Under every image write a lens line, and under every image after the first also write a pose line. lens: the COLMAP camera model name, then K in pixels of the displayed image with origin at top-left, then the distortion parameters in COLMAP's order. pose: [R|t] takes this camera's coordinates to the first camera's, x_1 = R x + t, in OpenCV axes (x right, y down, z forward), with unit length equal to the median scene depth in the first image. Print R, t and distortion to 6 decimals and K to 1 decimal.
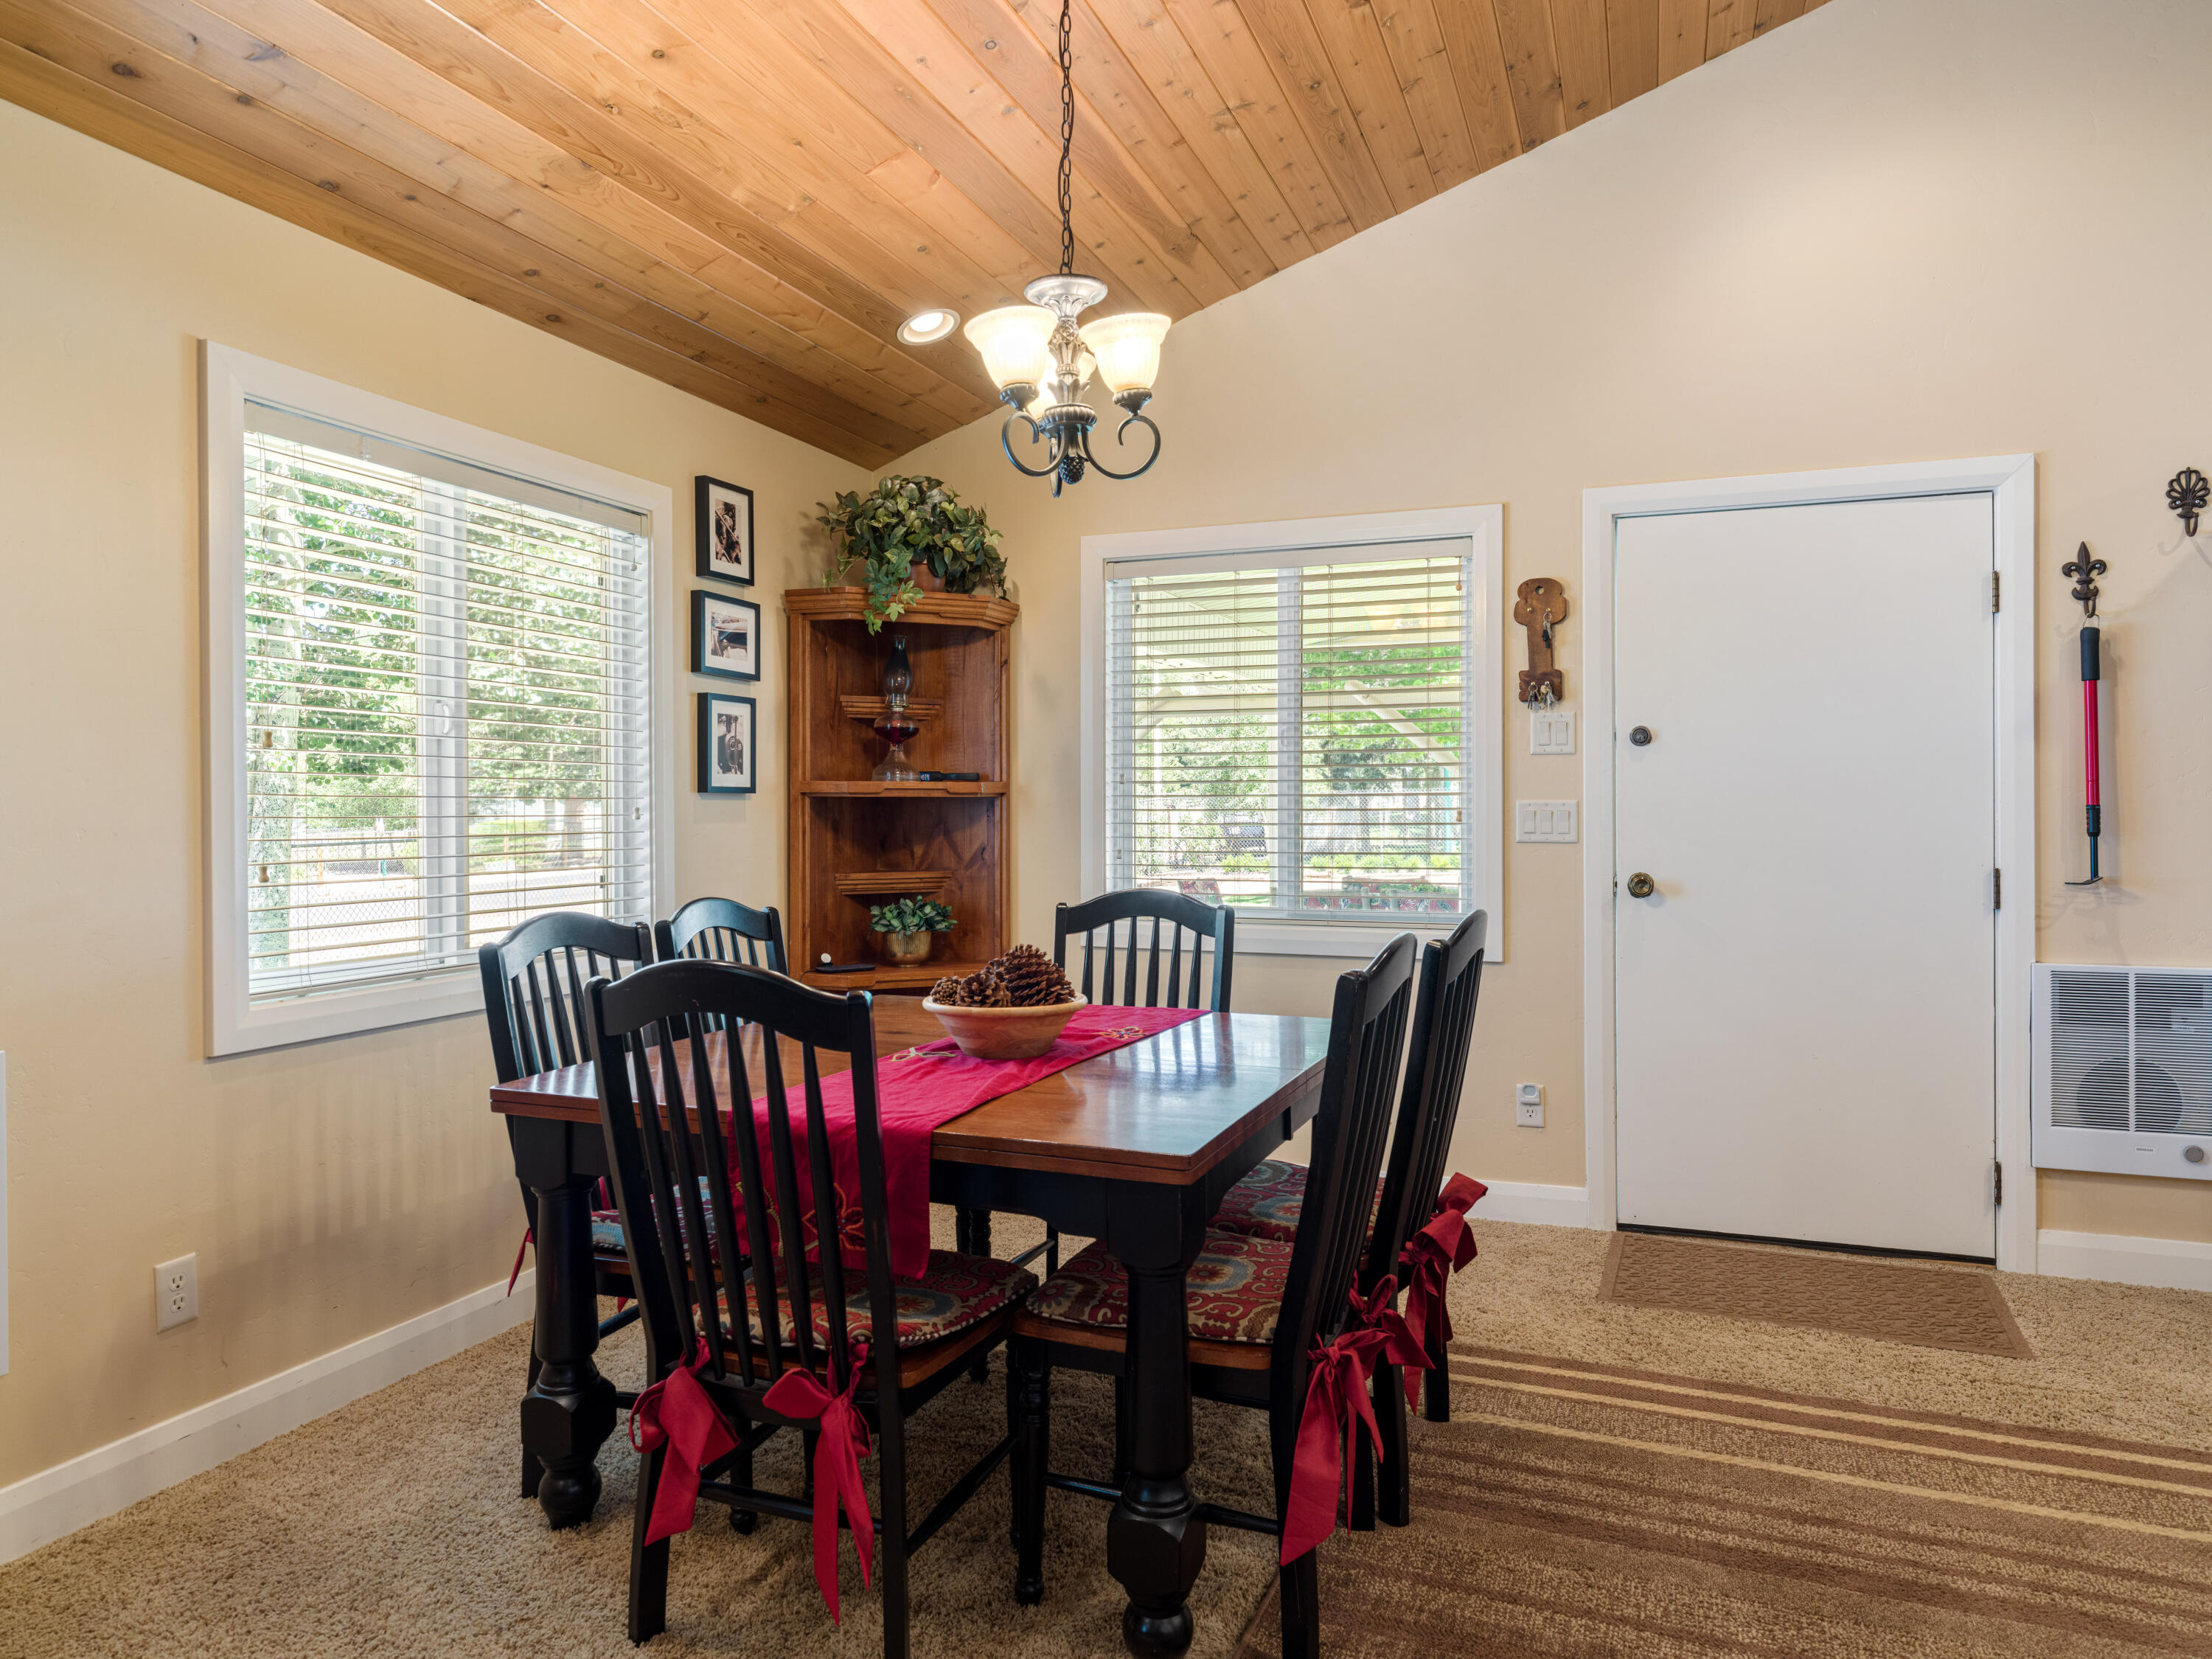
lens RADIAL K [[1418.1, 0, 1099.6], [0, 1418.1, 811.4], [0, 0, 1]] dist [0.002865, 0.000565]
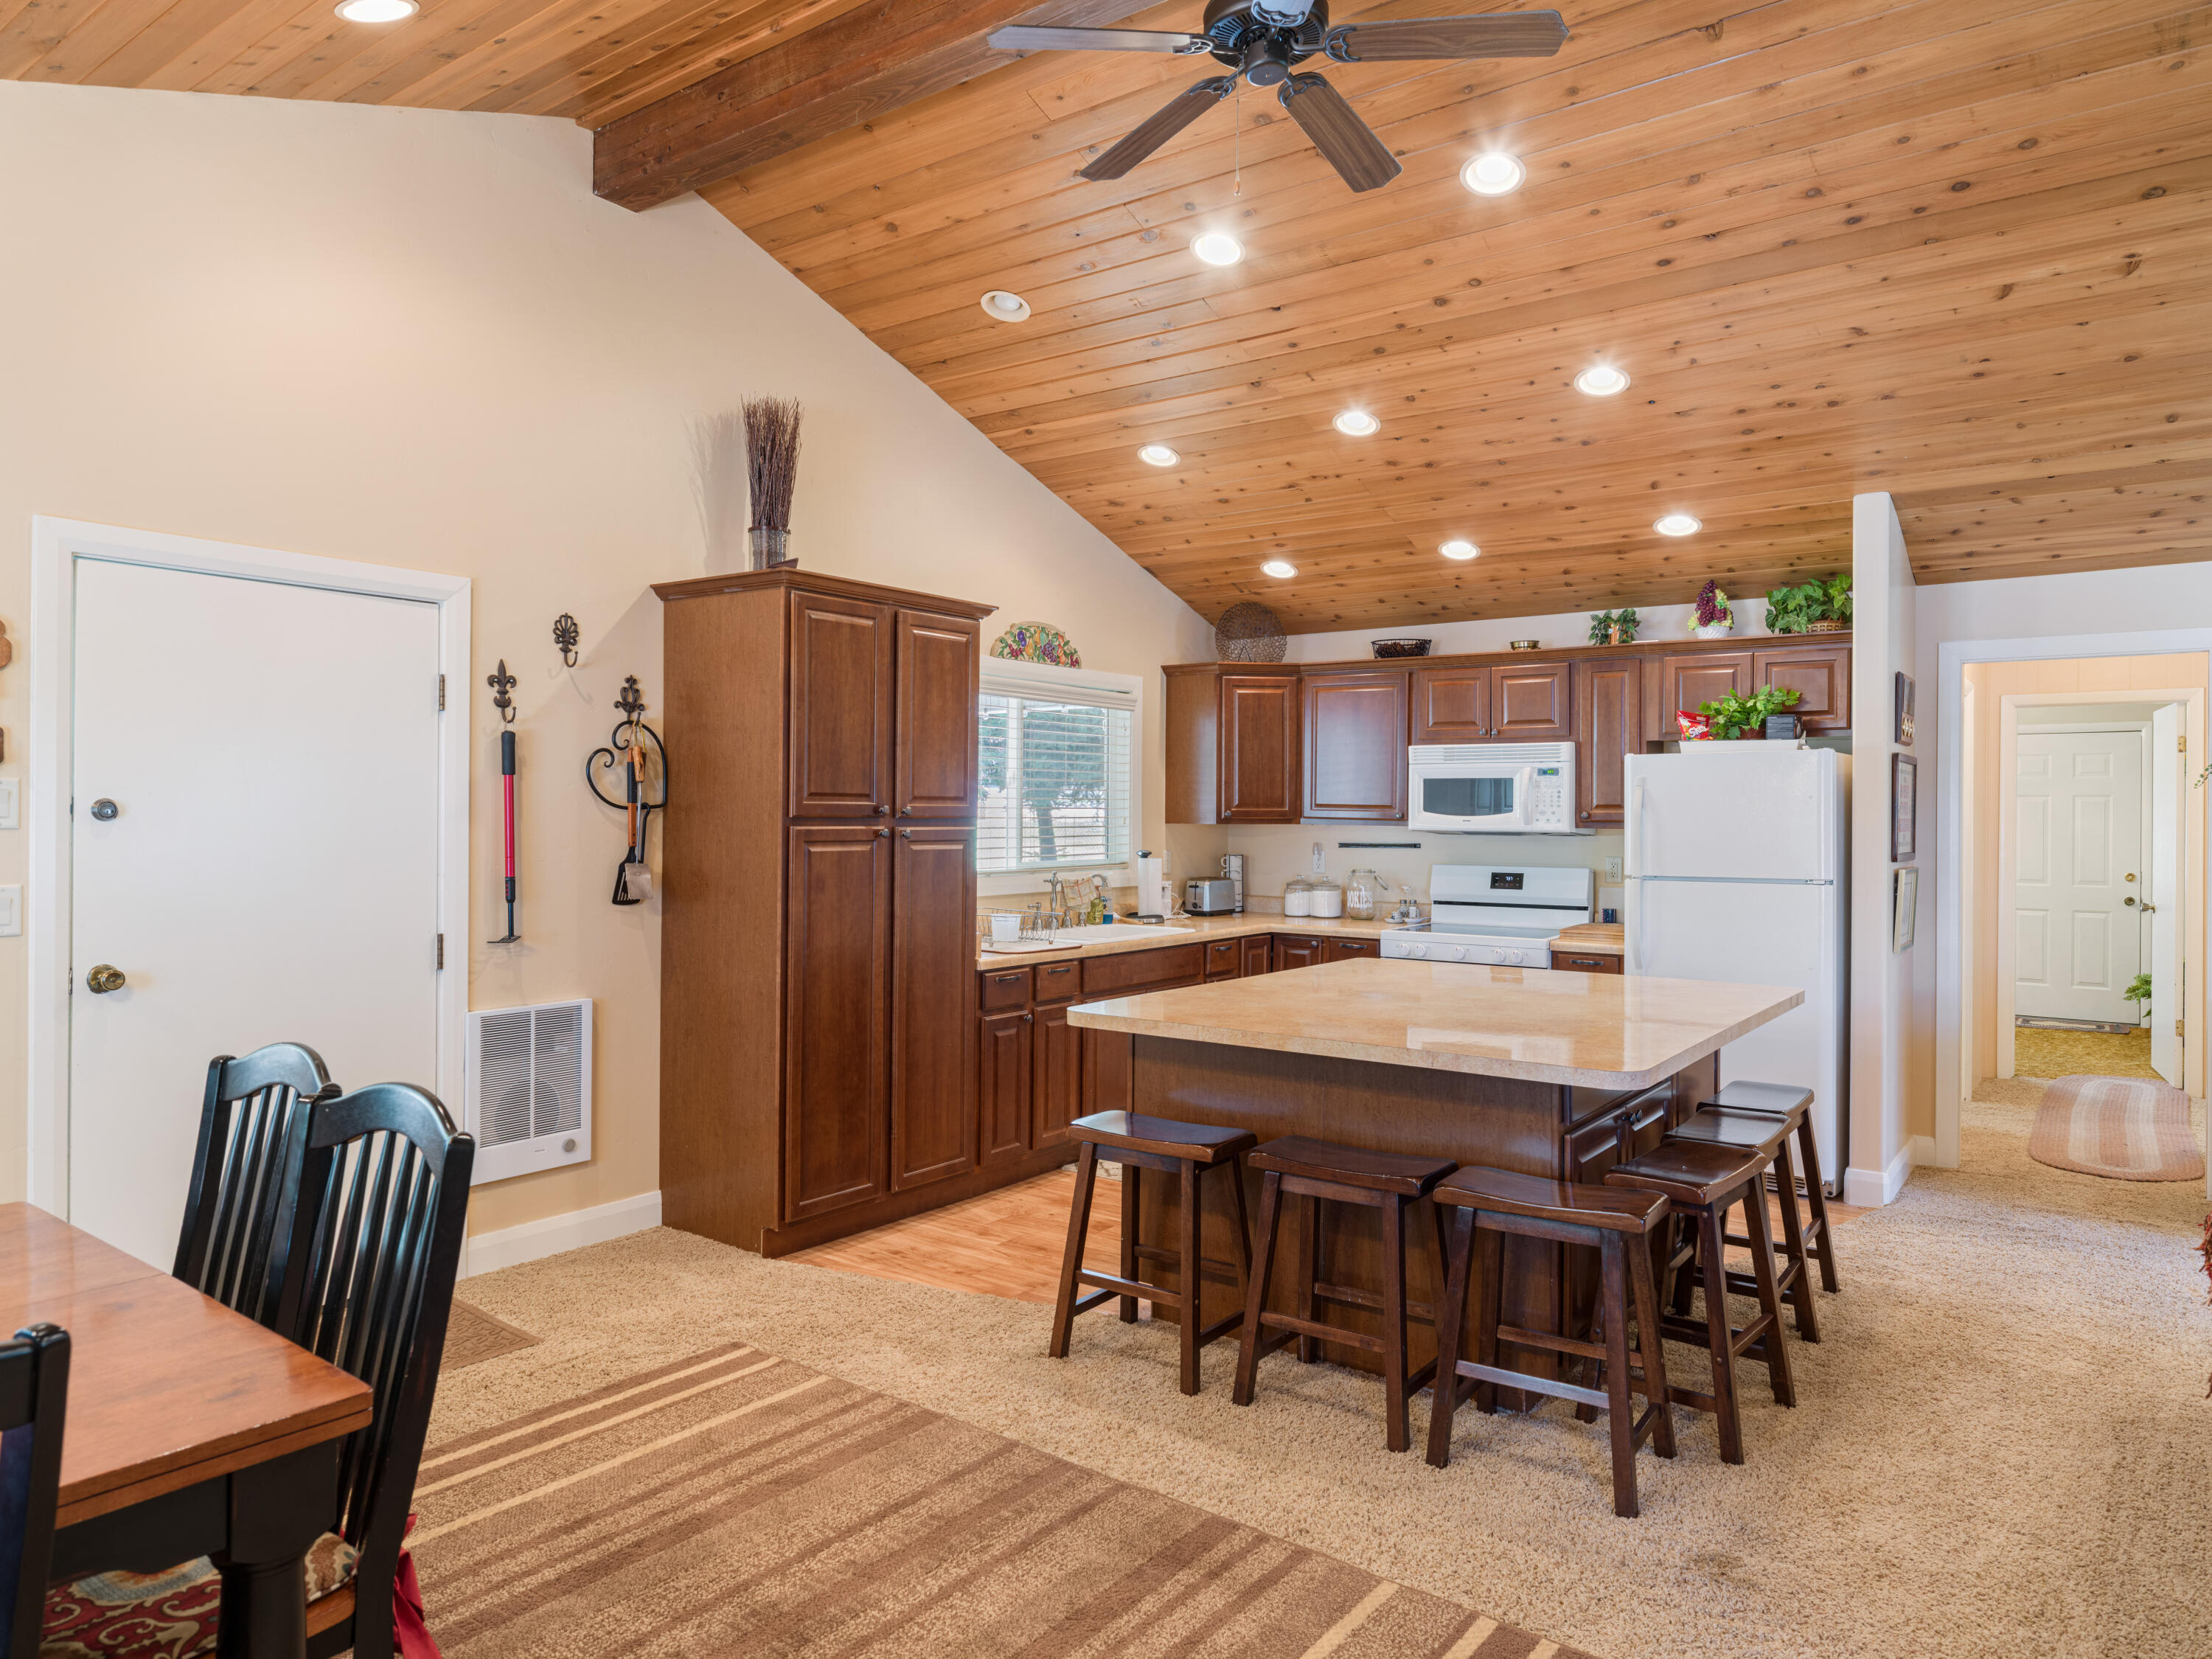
lens RADIAL K [[1418.1, 0, 1113.8], [0, 1418.1, 812.7], [0, 0, 1]] dist [0.002865, 0.000565]
pose [[0.261384, 0.008575, 0.965197, -0.338868], [-0.003107, 0.999963, -0.008043, -0.050958], [-0.965230, -0.000897, 0.261401, 0.180425]]
